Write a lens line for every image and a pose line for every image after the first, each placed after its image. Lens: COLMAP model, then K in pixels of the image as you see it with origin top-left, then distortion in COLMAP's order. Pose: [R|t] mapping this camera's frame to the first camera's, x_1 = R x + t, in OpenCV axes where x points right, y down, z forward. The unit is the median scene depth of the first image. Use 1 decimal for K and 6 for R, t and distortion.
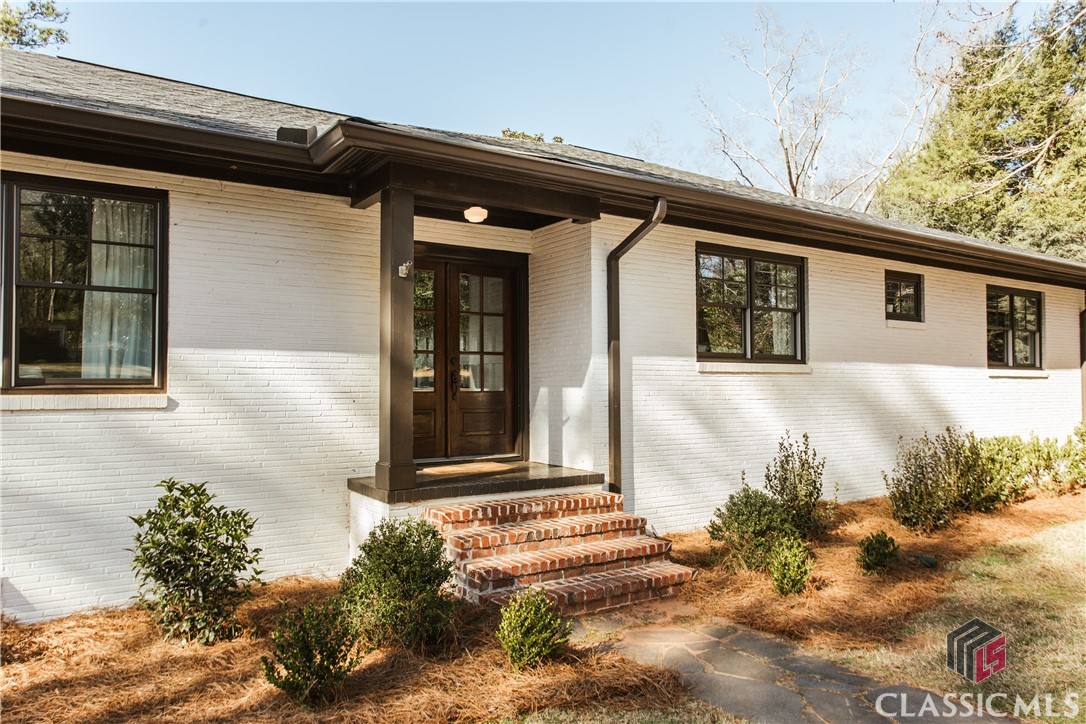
lens RADIAL K [[812.6, 0, 543.0], [0, 812.6, 362.0], [0, 0, 1]] dist [-0.000629, 0.000248]
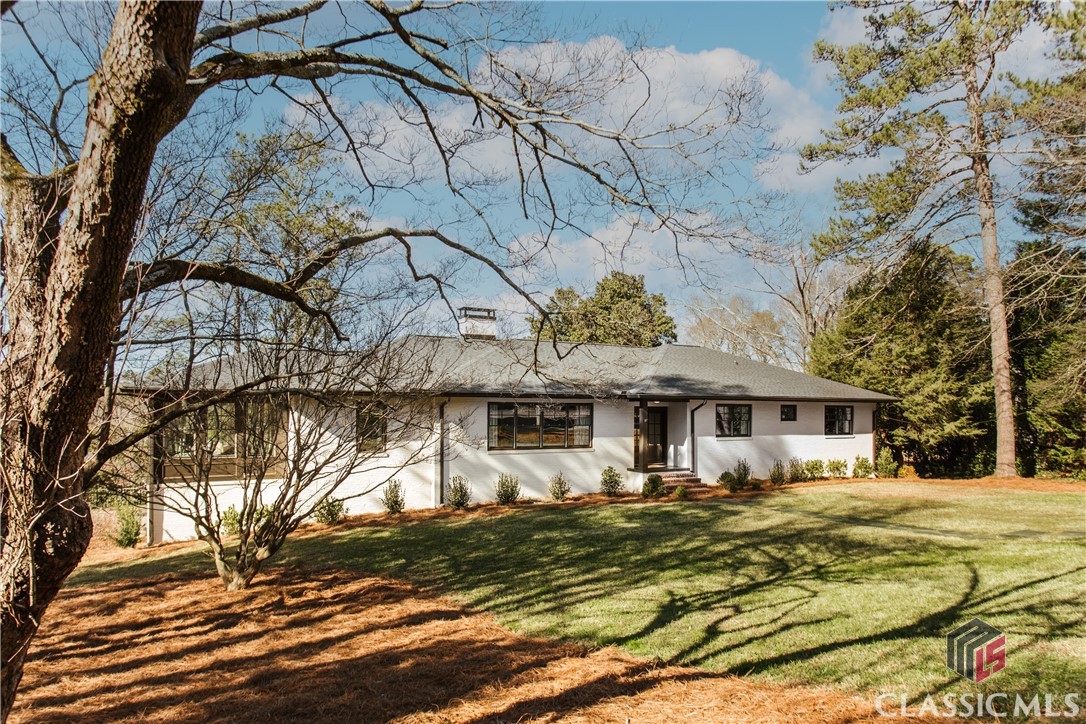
lens RADIAL K [[803.0, 0, 543.0], [0, 803.0, 362.0], [0, 0, 1]] dist [-0.001888, -0.000016]
pose [[0.996064, -0.001740, -0.088619, -0.256558], [-0.000124, 0.999779, -0.021023, -0.261269], [0.088636, 0.020952, 0.995844, -2.611113]]
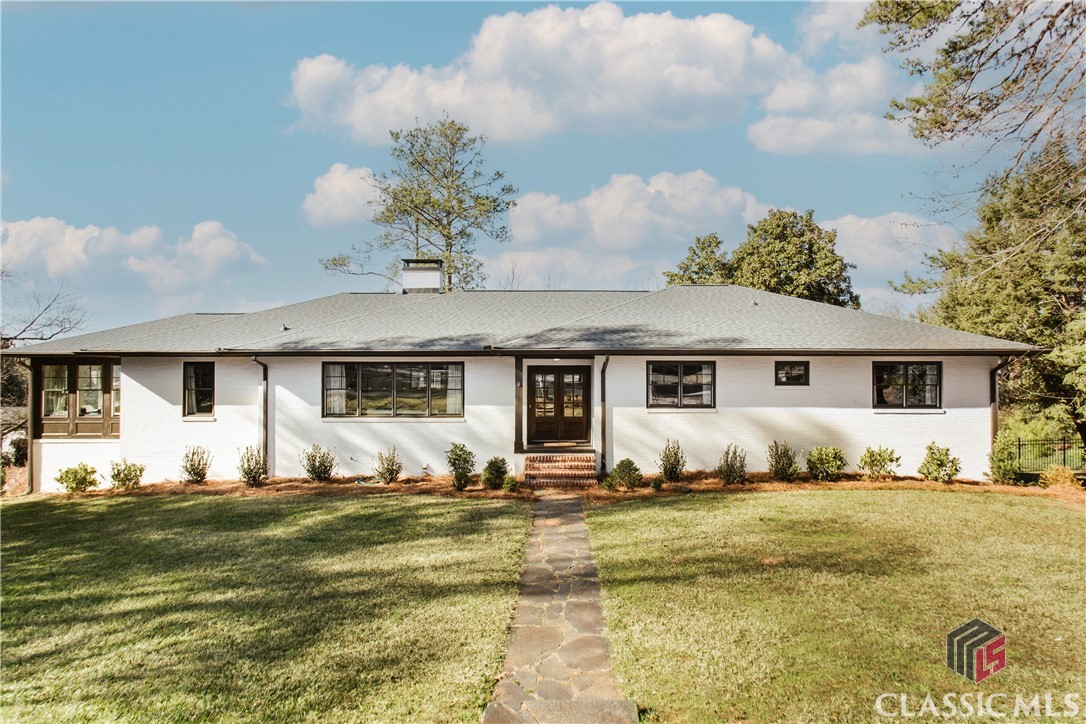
lens RADIAL K [[630.8, 0, 543.0], [0, 630.8, 362.0], [0, 0, 1]] dist [0.000162, 0.000032]
pose [[0.798781, -0.012124, -0.601500, 1.112023], [0.020225, 0.999773, 0.006707, -0.164526], [0.601282, -0.017523, 0.798845, -0.756204]]
